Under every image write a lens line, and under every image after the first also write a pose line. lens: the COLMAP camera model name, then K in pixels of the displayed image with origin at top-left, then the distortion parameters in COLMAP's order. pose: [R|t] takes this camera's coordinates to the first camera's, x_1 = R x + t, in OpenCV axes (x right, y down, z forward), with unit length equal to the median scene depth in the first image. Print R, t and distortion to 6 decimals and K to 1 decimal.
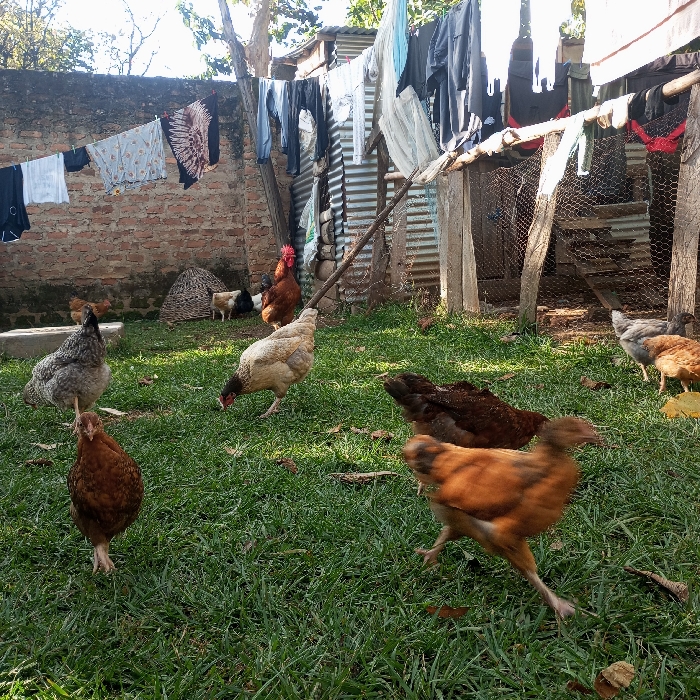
lens RADIAL K [[795.1, 0, 347.8], [0, 795.1, 352.6], [0, 0, 1]] dist [0.046946, 0.000000]
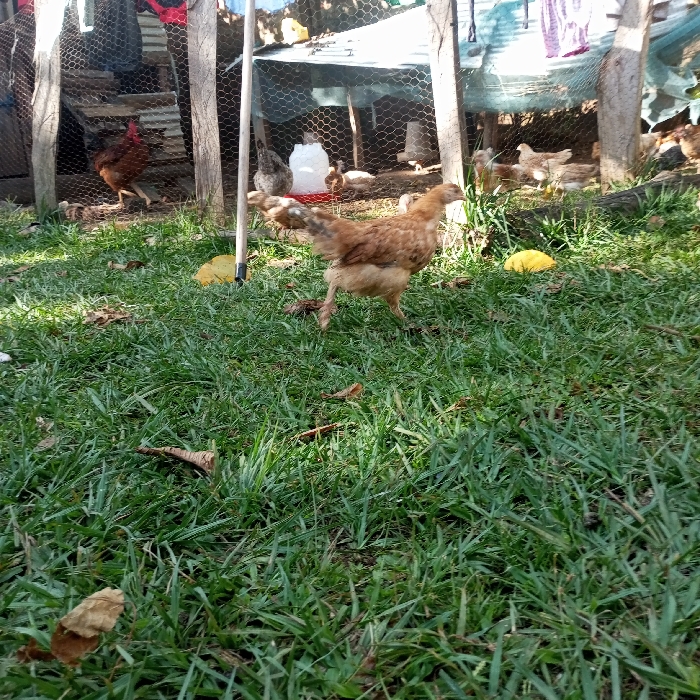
lens RADIAL K [[795.1, 0, 349.2], [0, 795.1, 349.4], [0, 0, 1]] dist [0.046946, 0.000000]
pose [[0.853785, -0.146498, 0.499590, 0.148466], [0.096147, 0.987456, 0.125246, 0.098178], [-0.511671, -0.058899, 0.857160, 0.265559]]
